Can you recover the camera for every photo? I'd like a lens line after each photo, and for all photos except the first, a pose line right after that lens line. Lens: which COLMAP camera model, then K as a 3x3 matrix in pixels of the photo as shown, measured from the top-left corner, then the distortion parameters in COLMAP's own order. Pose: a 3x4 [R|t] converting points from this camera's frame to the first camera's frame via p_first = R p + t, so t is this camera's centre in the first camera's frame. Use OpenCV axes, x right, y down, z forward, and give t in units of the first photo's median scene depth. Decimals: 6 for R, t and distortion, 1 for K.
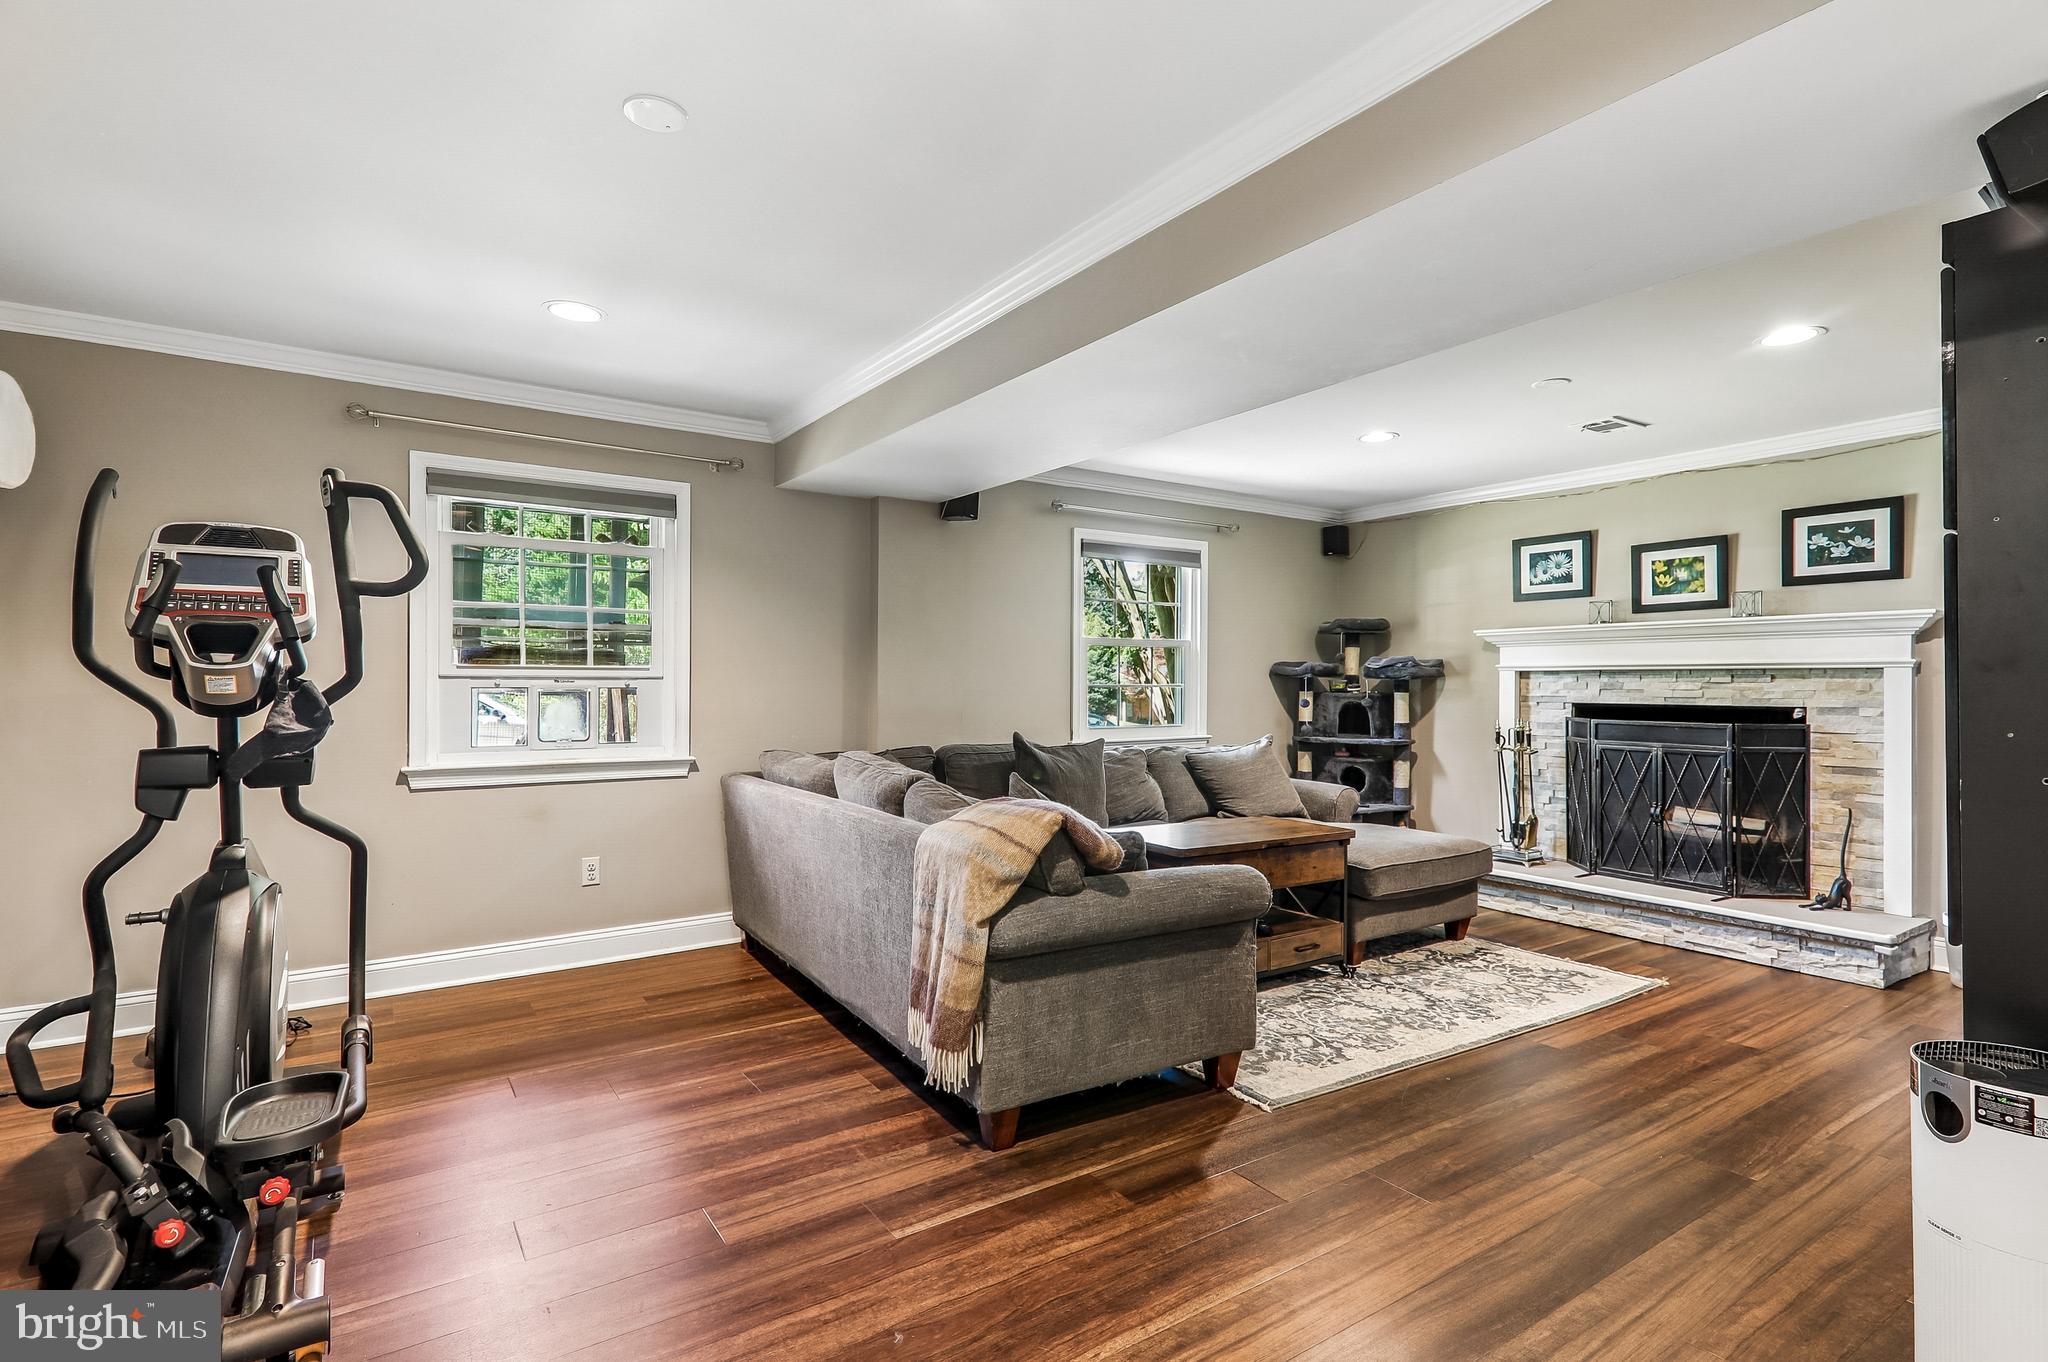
lens RADIAL K [[985.4, 0, 1029.3], [0, 985.4, 678.5], [0, 0, 1]] dist [0.029268, -0.006524]
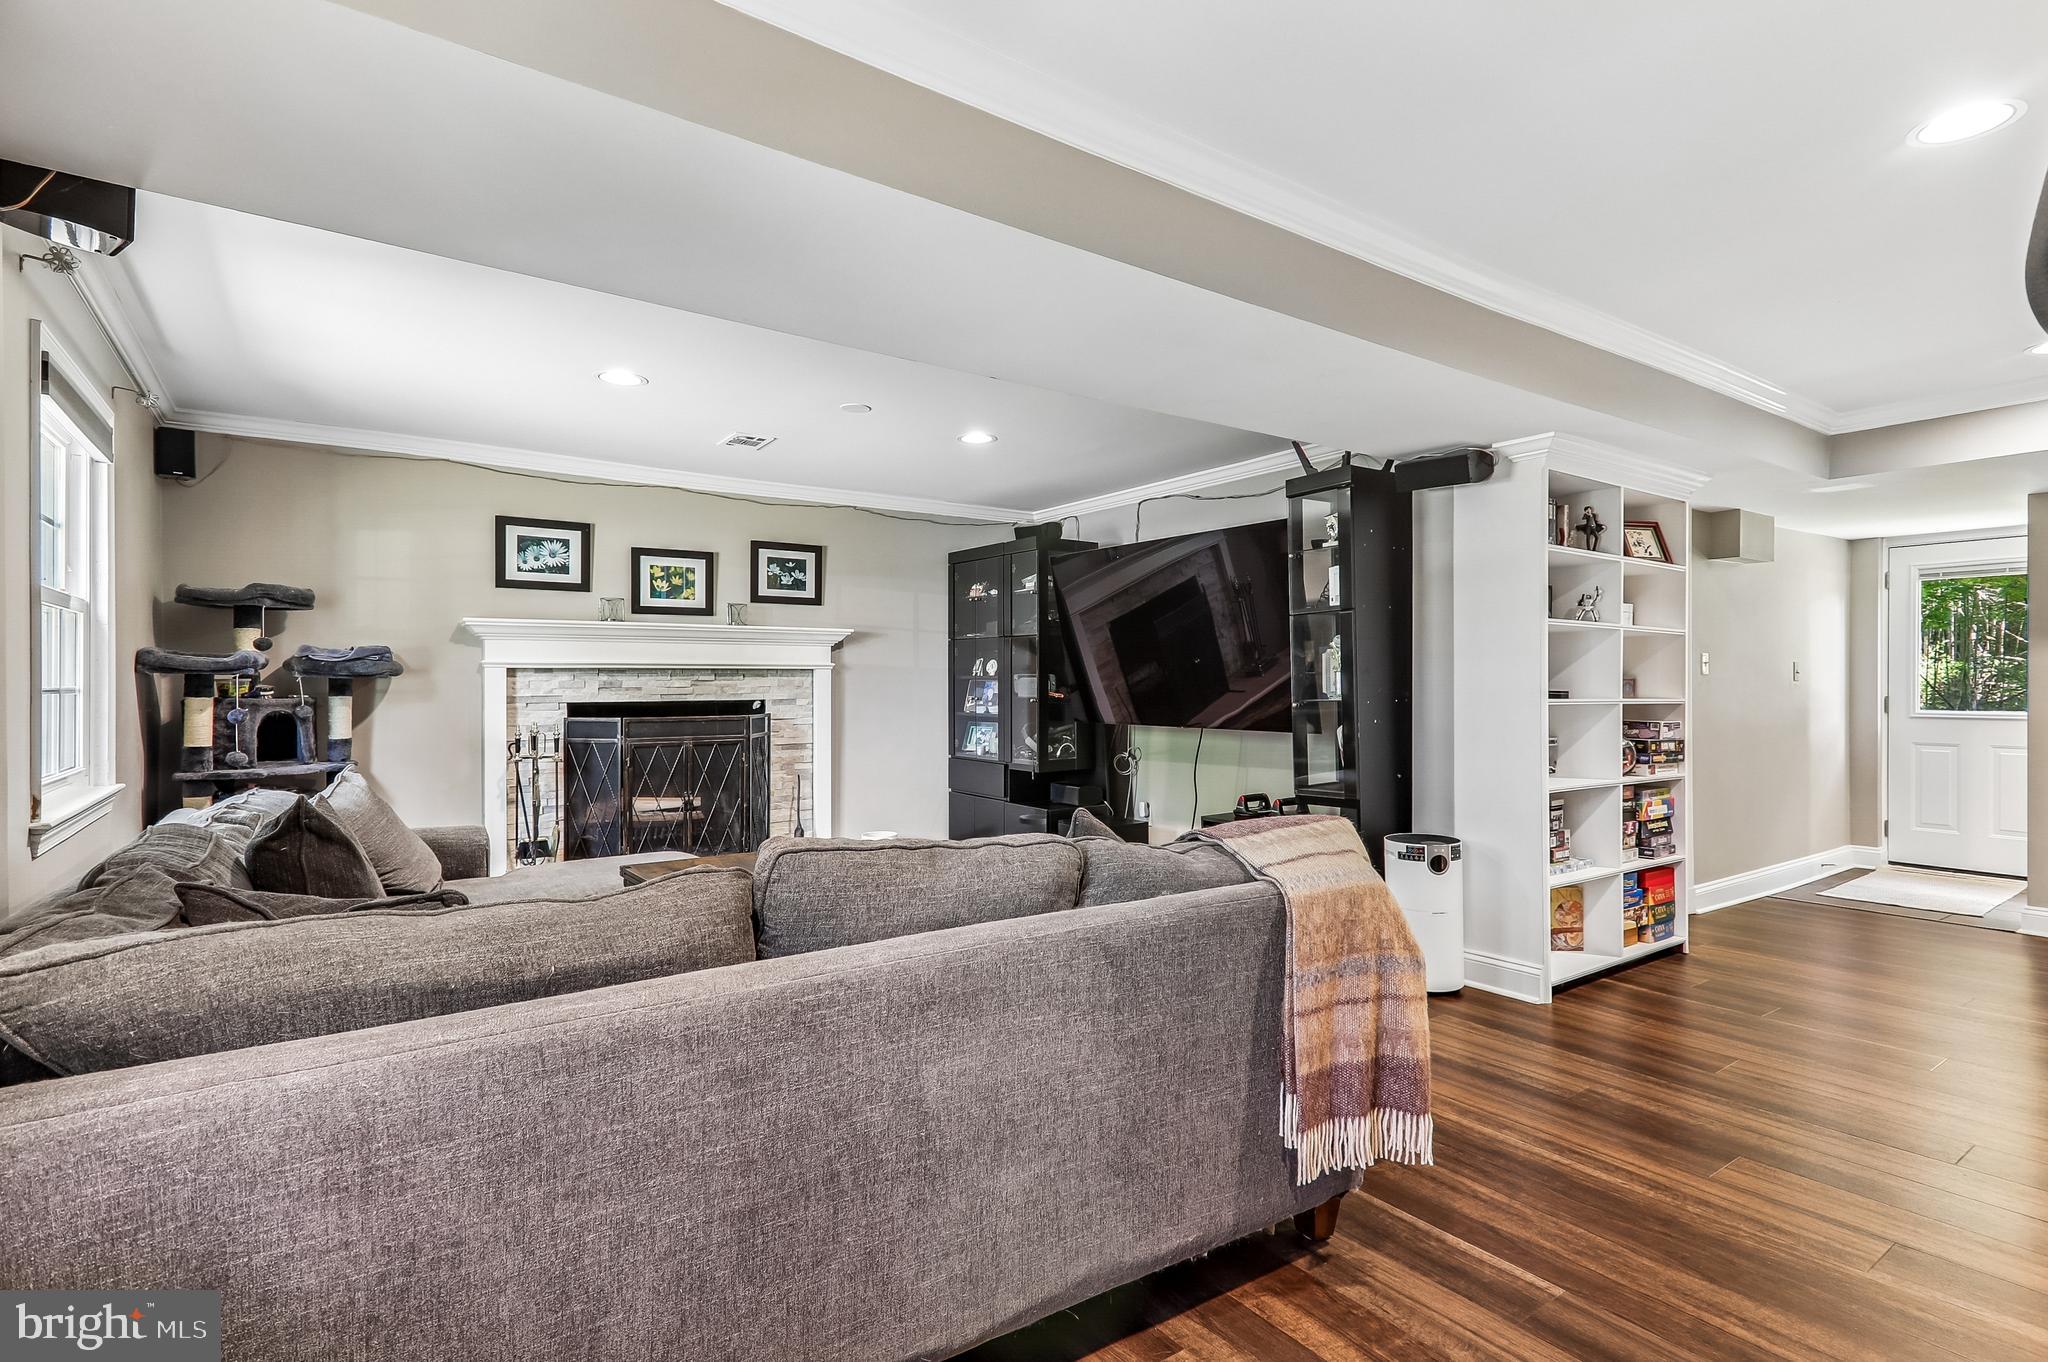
lens RADIAL K [[985.4, 0, 1028.7], [0, 985.4, 680.7], [0, 0, 1]] dist [0.029268, -0.006524]
pose [[-0.017380, -0.002735, 0.999845, -0.430336], [-0.001074, 0.999996, 0.002716, 0.000977], [-0.999848, -0.001026, -0.017383, 0.623753]]
